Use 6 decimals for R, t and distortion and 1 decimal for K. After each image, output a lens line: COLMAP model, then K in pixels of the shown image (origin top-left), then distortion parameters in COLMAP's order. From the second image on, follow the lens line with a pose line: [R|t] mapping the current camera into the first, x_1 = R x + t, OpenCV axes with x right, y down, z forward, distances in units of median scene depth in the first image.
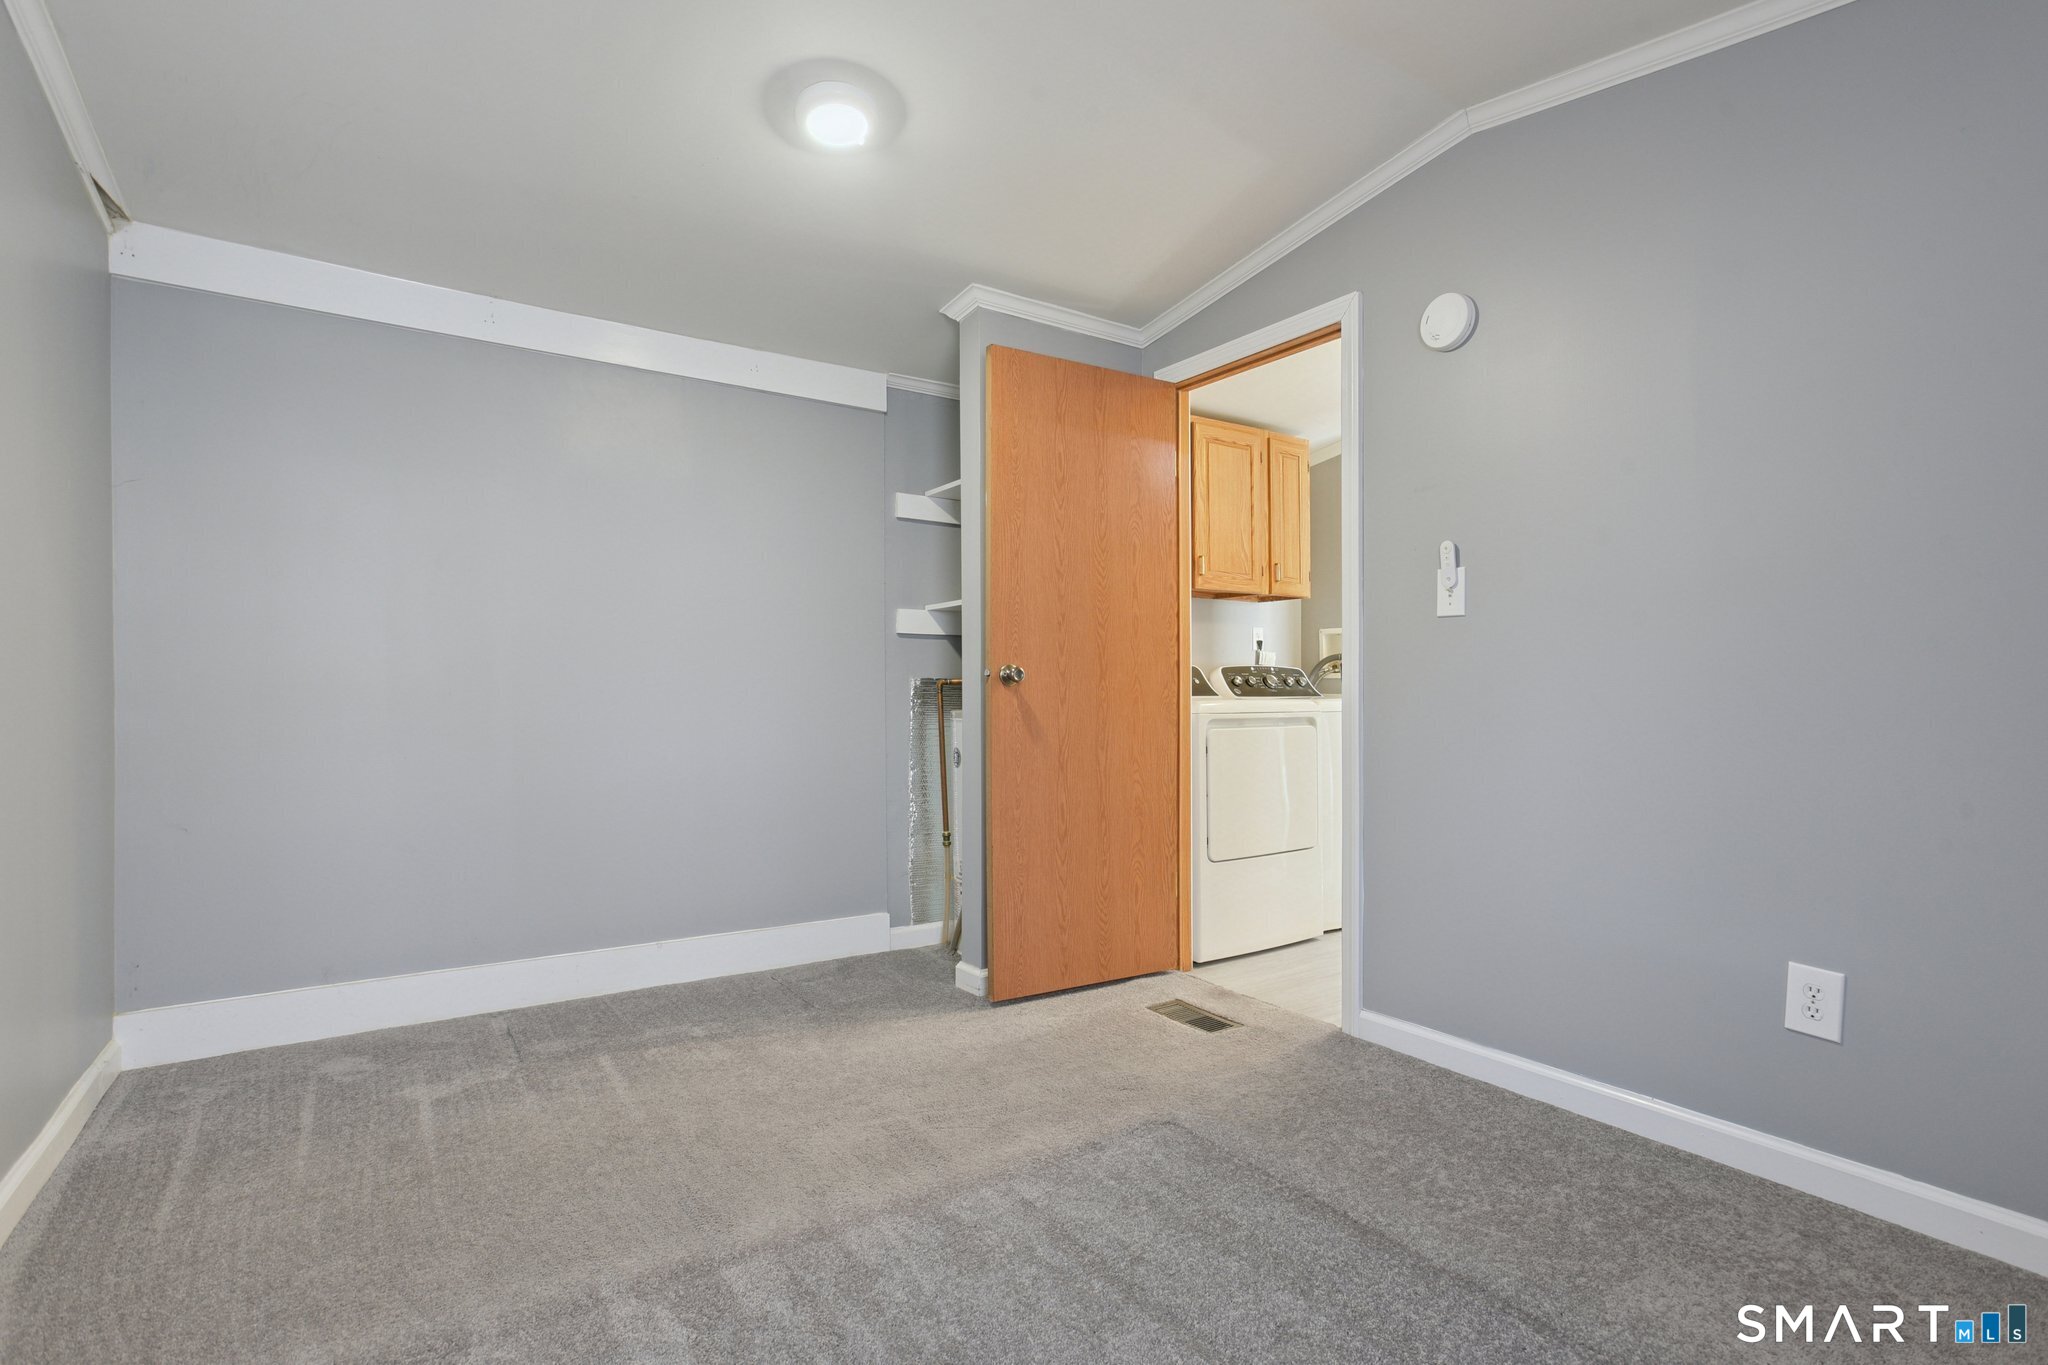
lens RADIAL K [[999.5, 0, 1038.0], [0, 999.5, 686.3], [0, 0, 1]] dist [-0.030515, 0.013172]
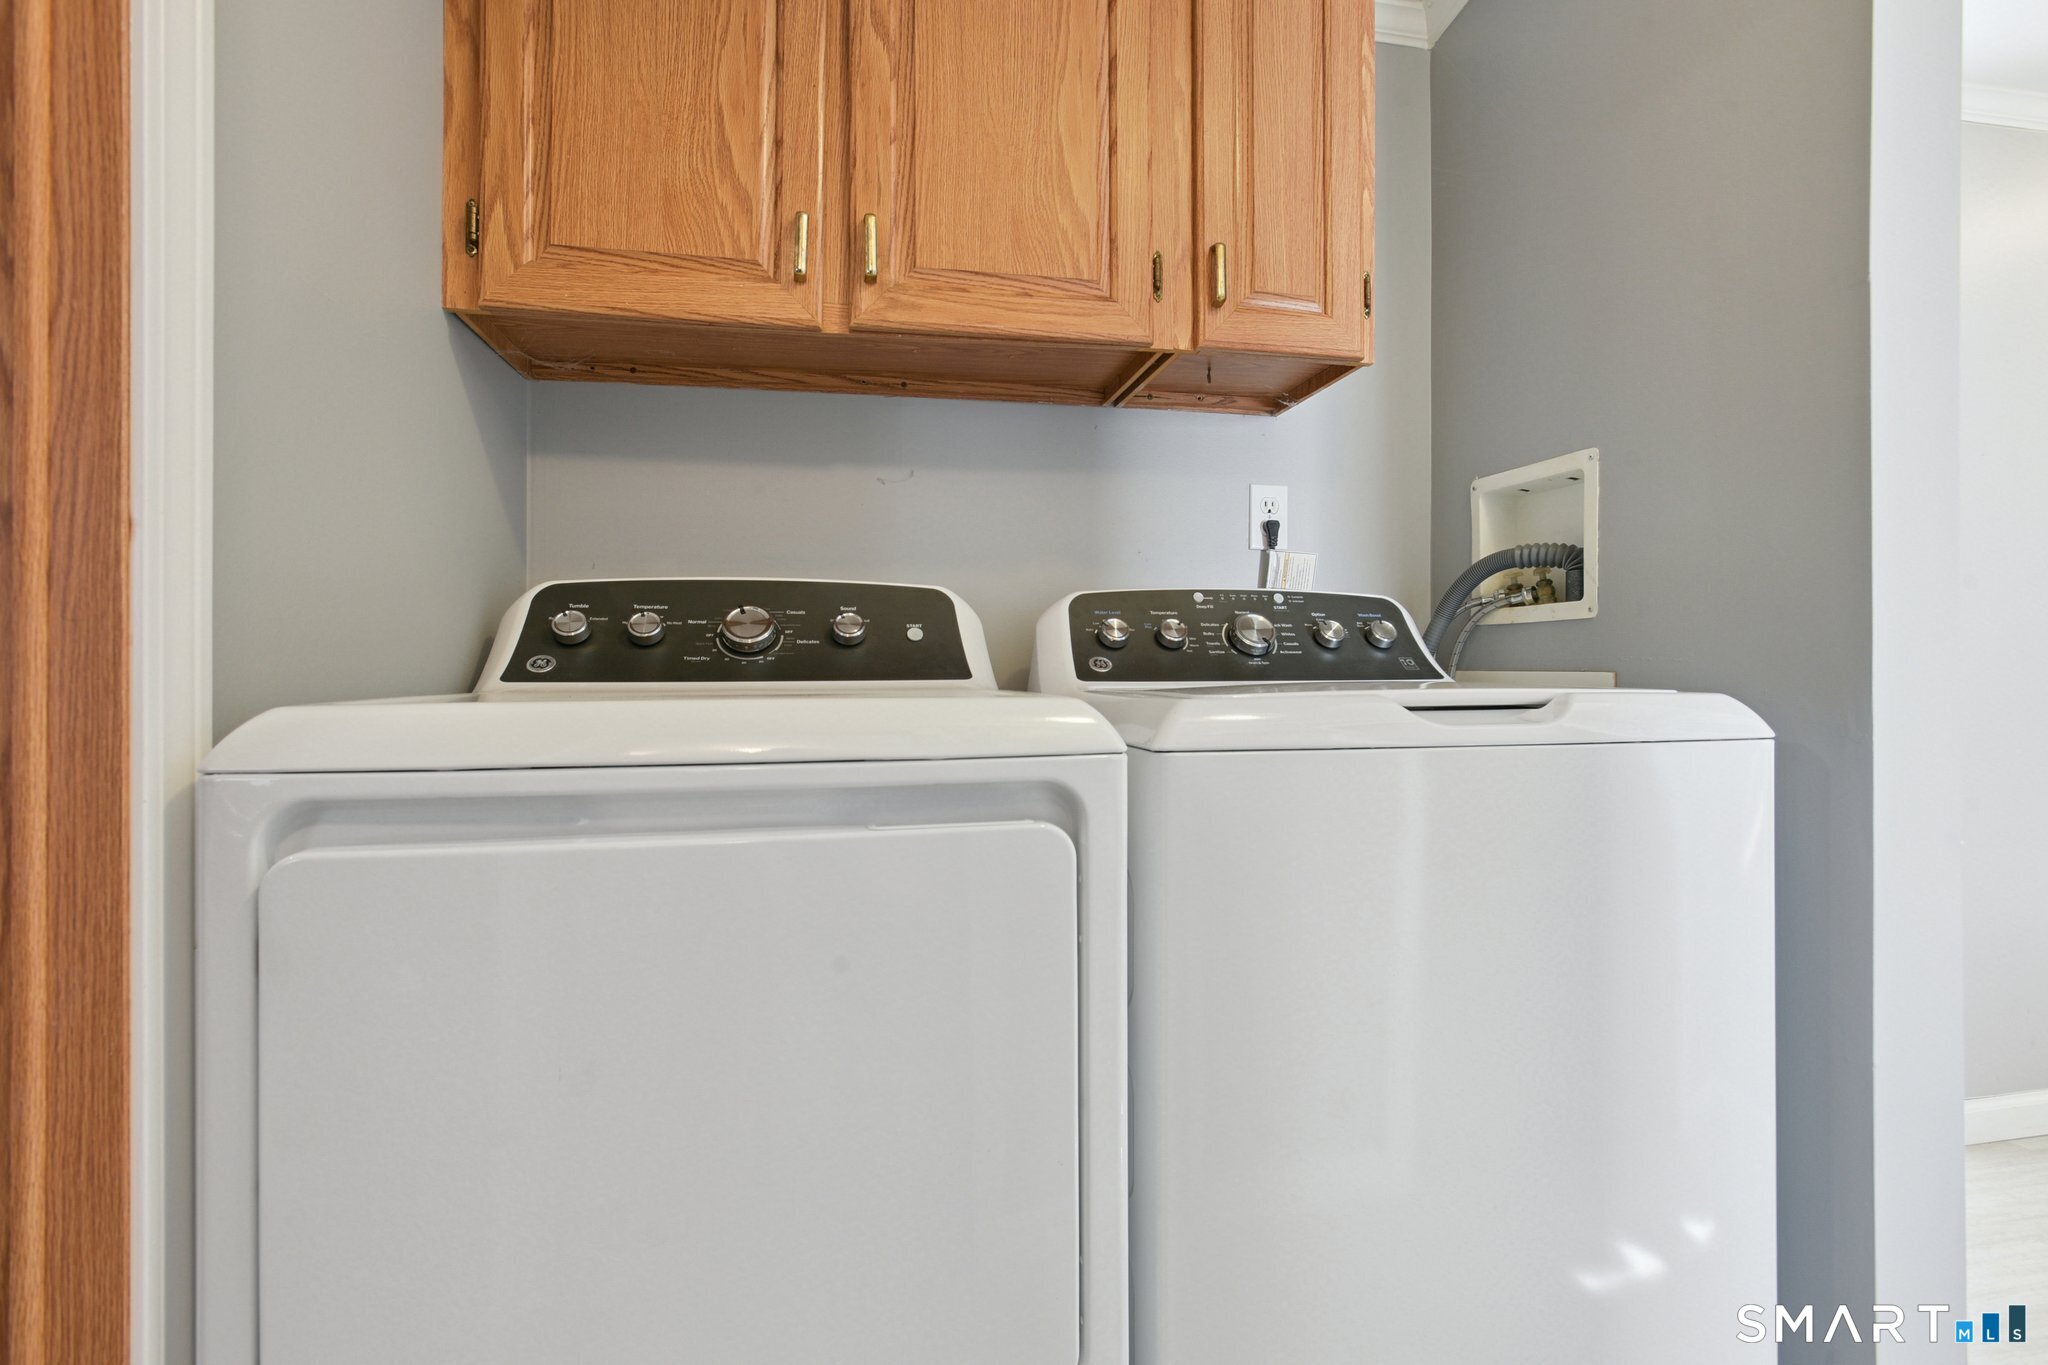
lens RADIAL K [[999.5, 0, 1038.0], [0, 999.5, 686.3], [0, 0, 1]] dist [-0.030515, 0.013172]
pose [[0.917520, -0.002711, -0.397680, 0.293332], [0.011393, 0.999745, 0.019471, 0.004874], [0.397526, -0.022396, 0.917317, 0.661531]]
